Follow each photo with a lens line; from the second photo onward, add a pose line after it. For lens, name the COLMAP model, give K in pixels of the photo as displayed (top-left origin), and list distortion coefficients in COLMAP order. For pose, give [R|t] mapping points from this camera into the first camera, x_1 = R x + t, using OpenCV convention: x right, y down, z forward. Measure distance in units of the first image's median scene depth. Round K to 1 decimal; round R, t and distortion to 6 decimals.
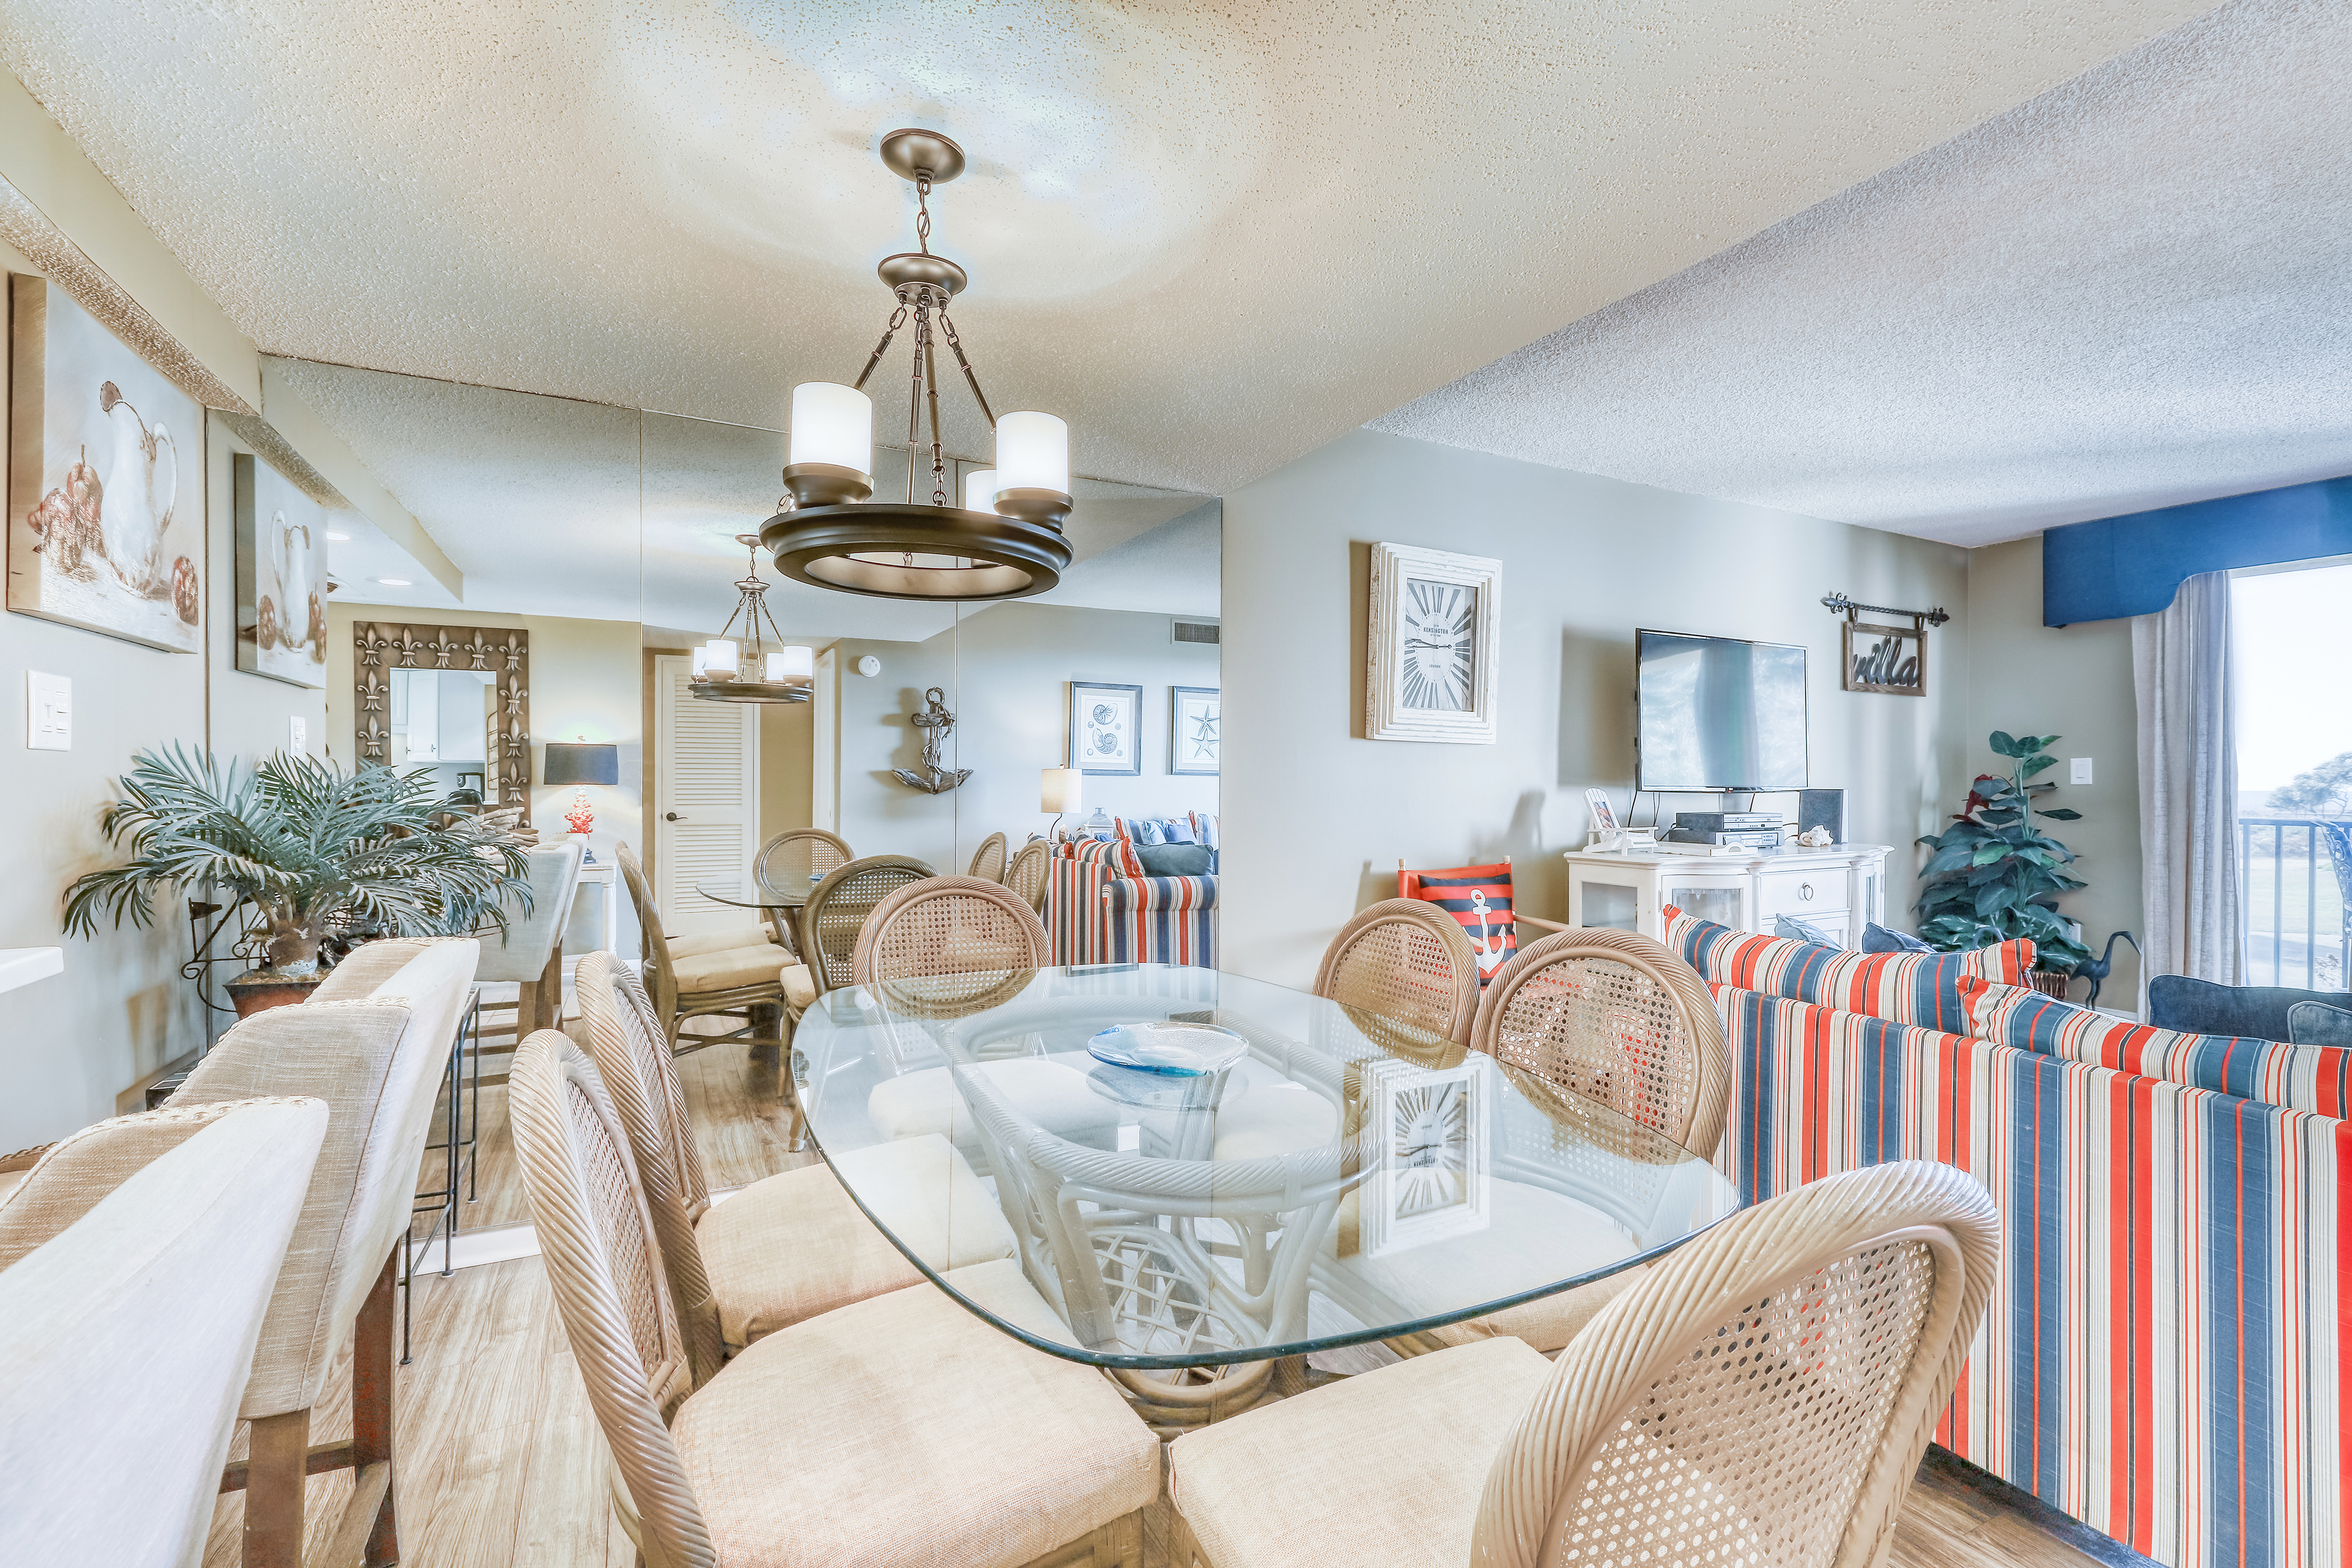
lens RADIAL K [[1018.0, 0, 1167.6], [0, 1018.0, 779.9], [0, 0, 1]] dist [0.010754, -0.000322]
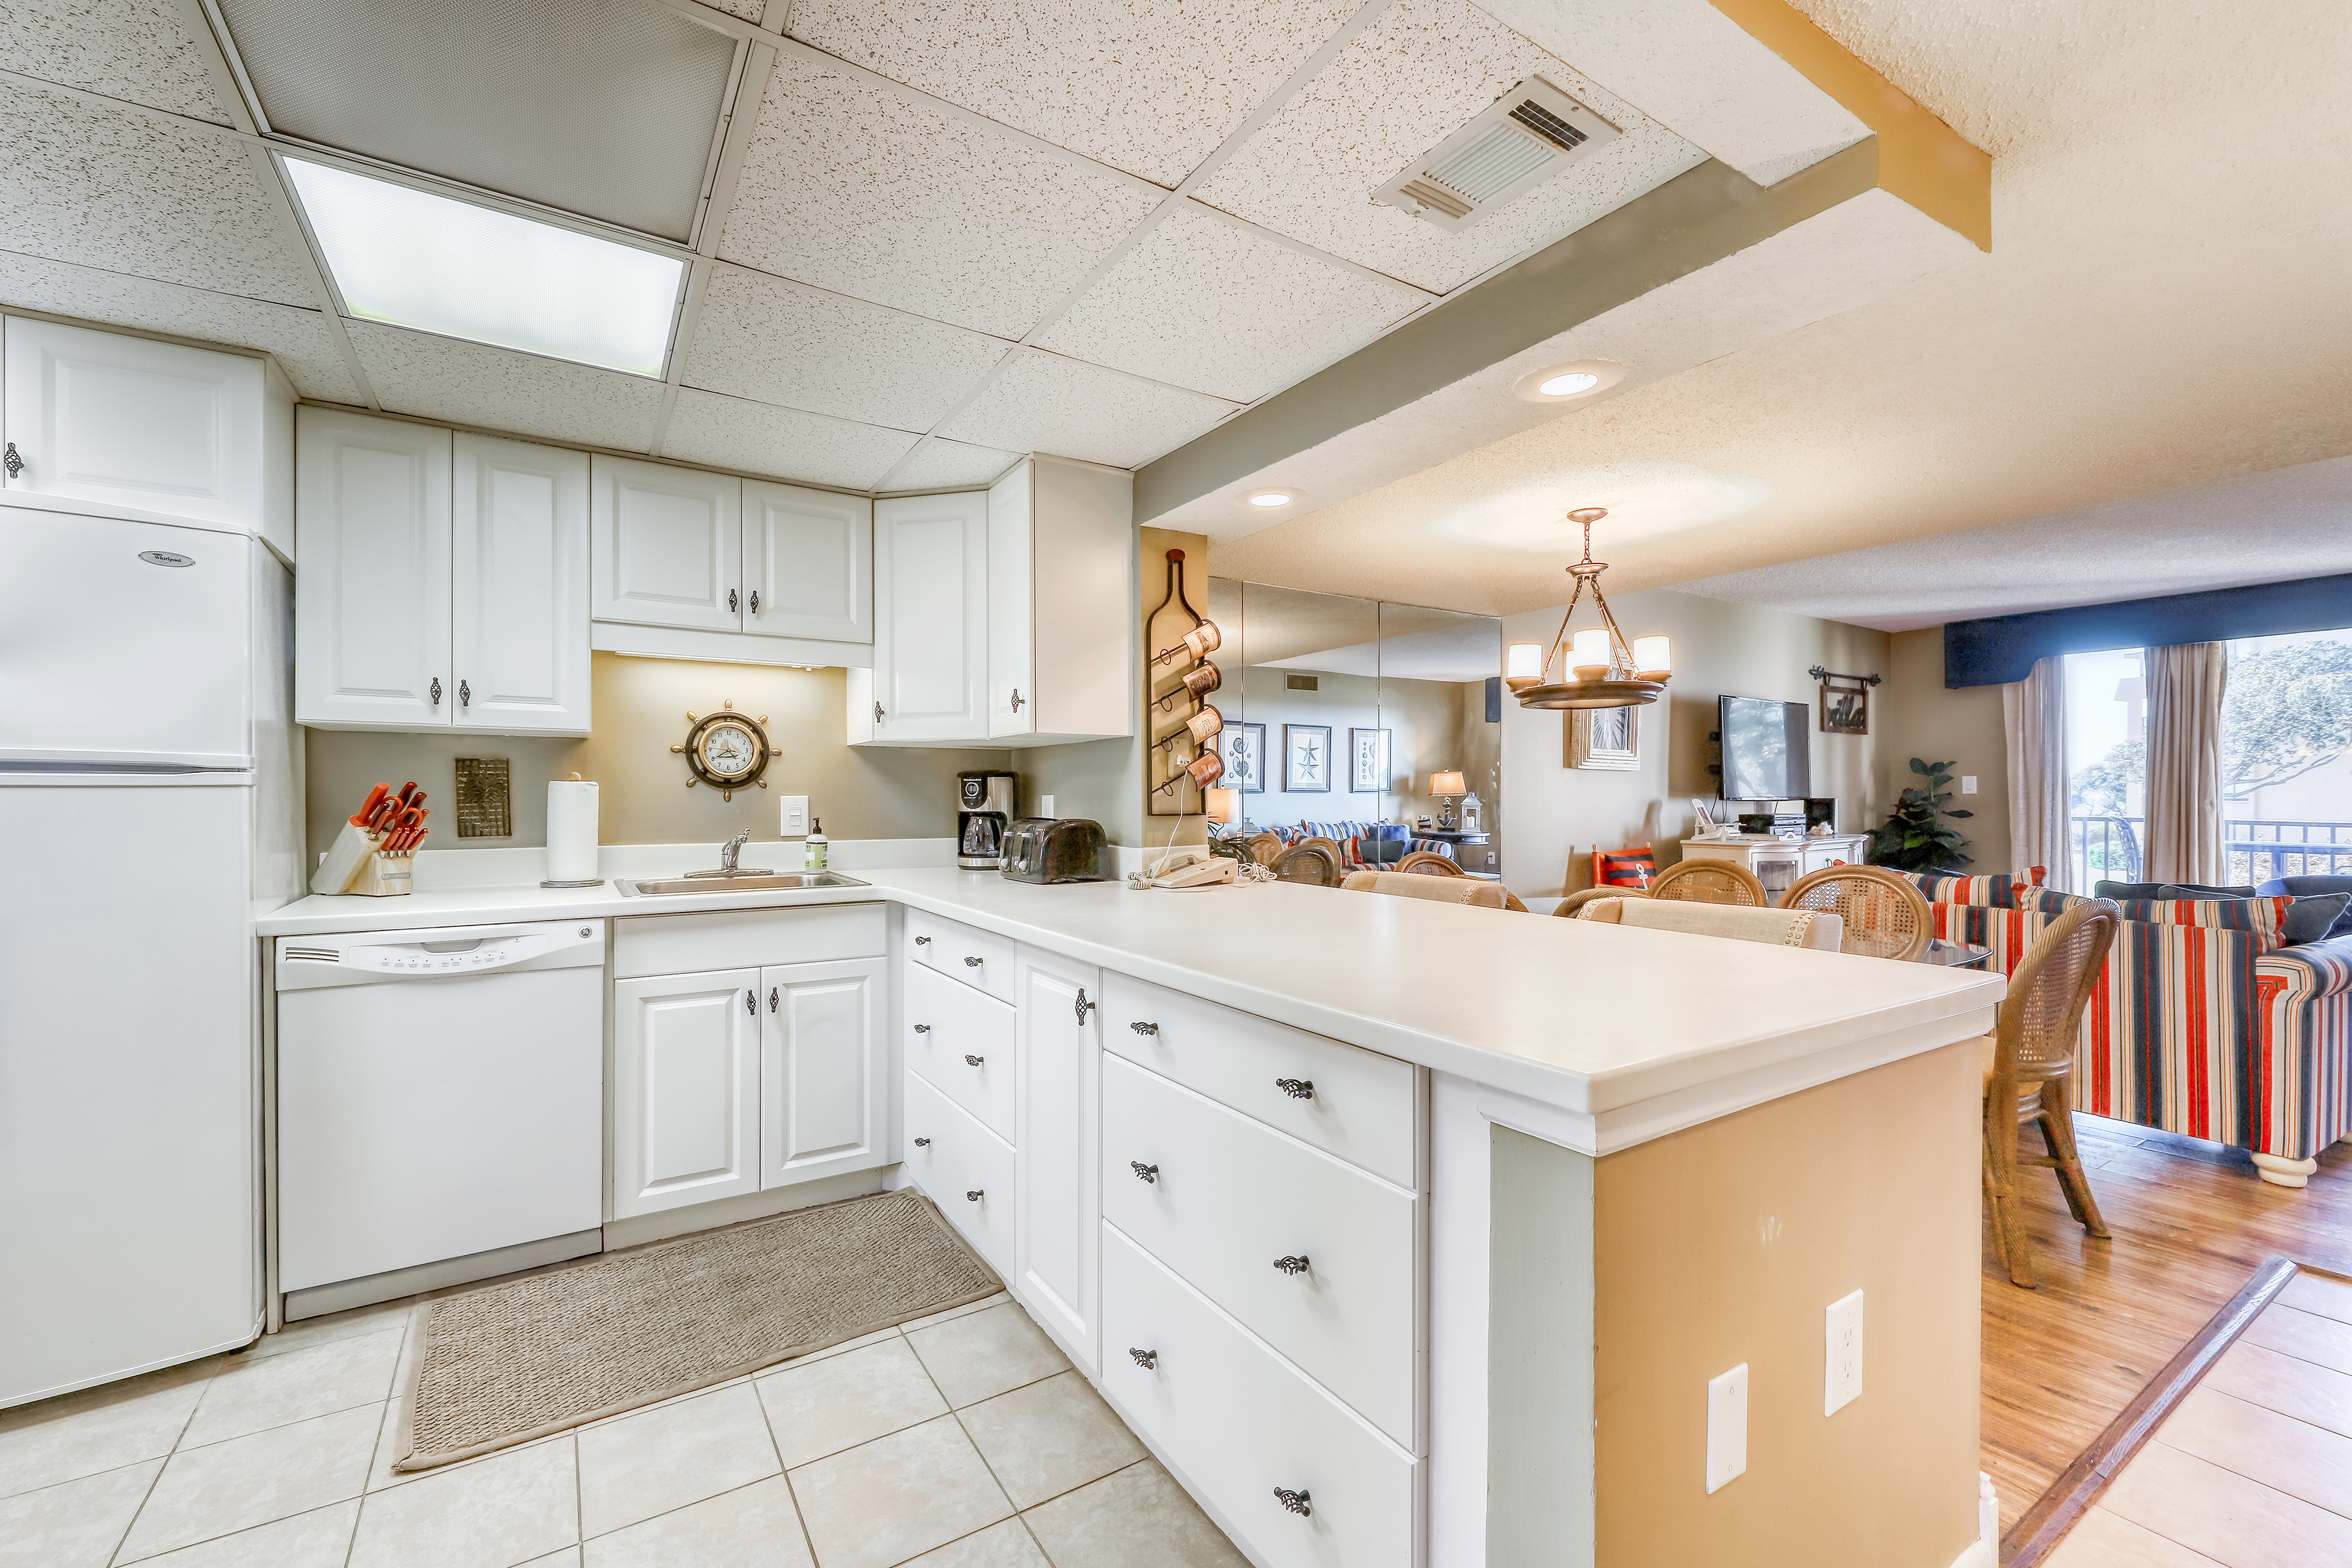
lens RADIAL K [[954.4, 0, 1131.7], [0, 954.4, 796.2], [0, 0, 1]] dist [0.002984, -0.002433]
pose [[0.997755, -0.007927, 0.066493, -0.424632], [0.007976, 0.999968, -0.000475, -0.001412], [-0.066487, 0.001004, 0.997787, -0.309520]]
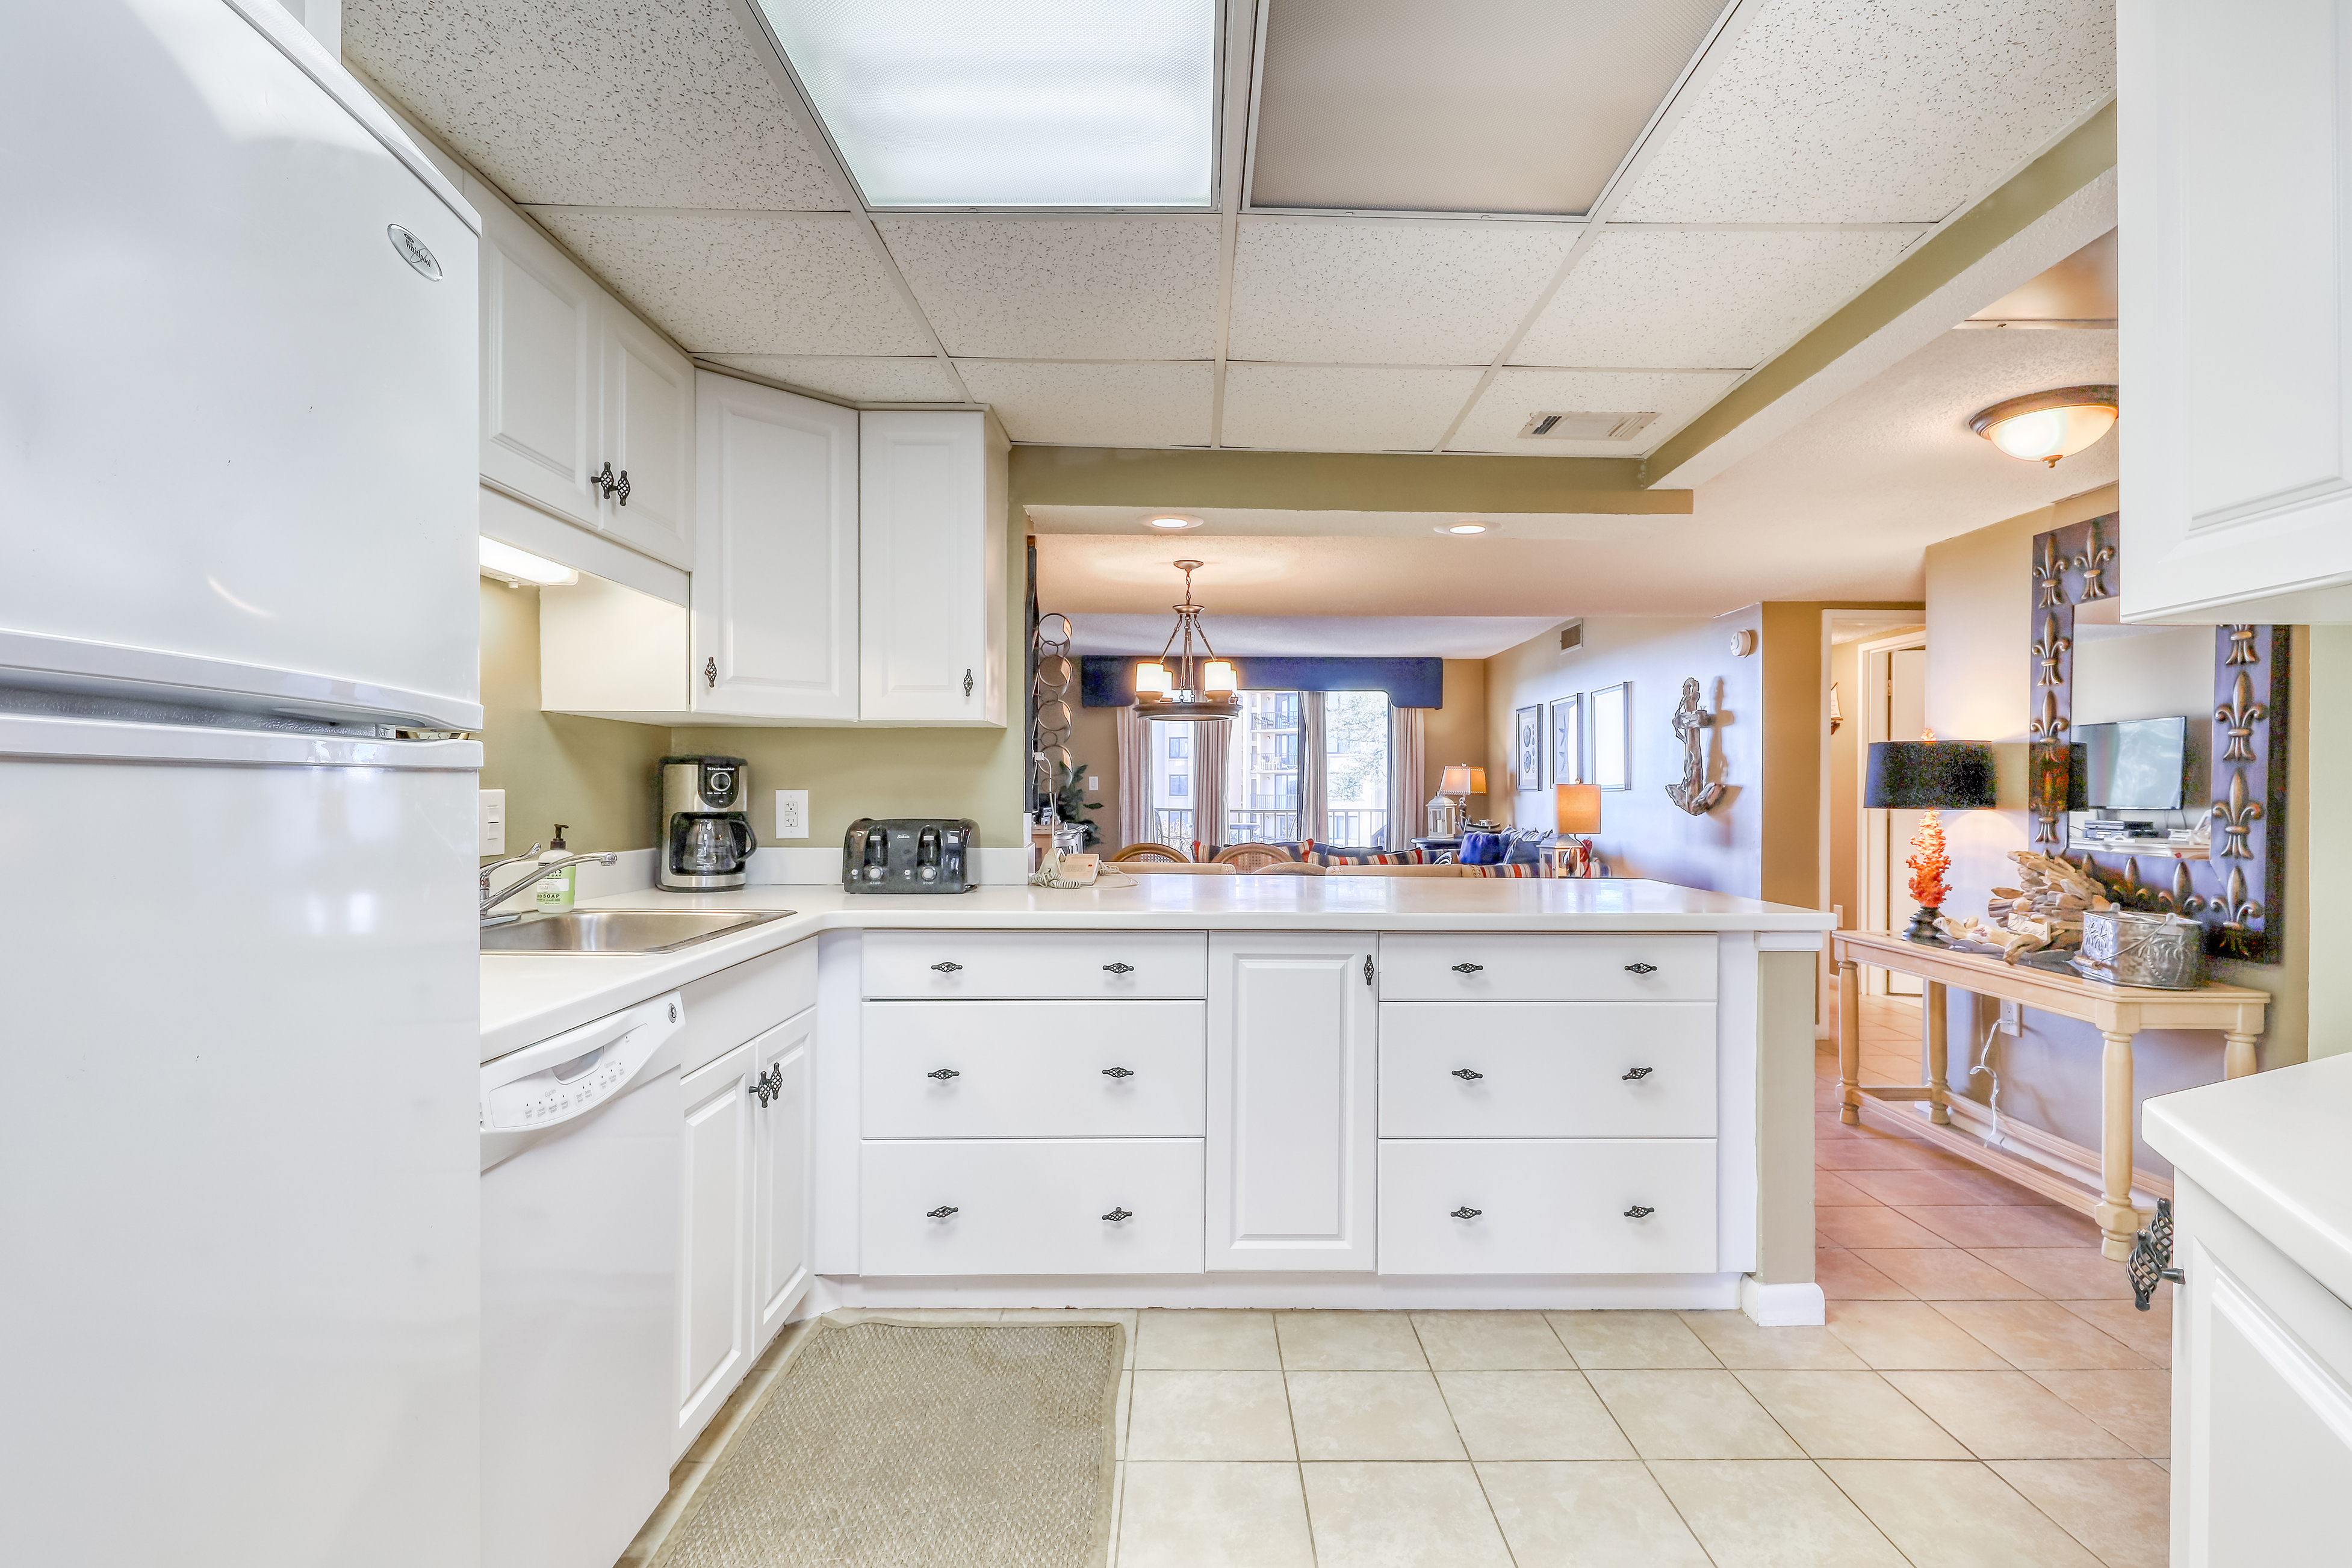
lens RADIAL K [[1126.7, 0, 1193.4], [0, 1126.7, 788.9], [0, 0, 1]] dist [0.006418, -0.002203]
pose [[0.453657, -0.002028, 0.891174, -0.900809], [-0.002442, 0.999991, 0.003519, -0.006150], [-0.891173, -0.003772, 0.453648, -0.114512]]
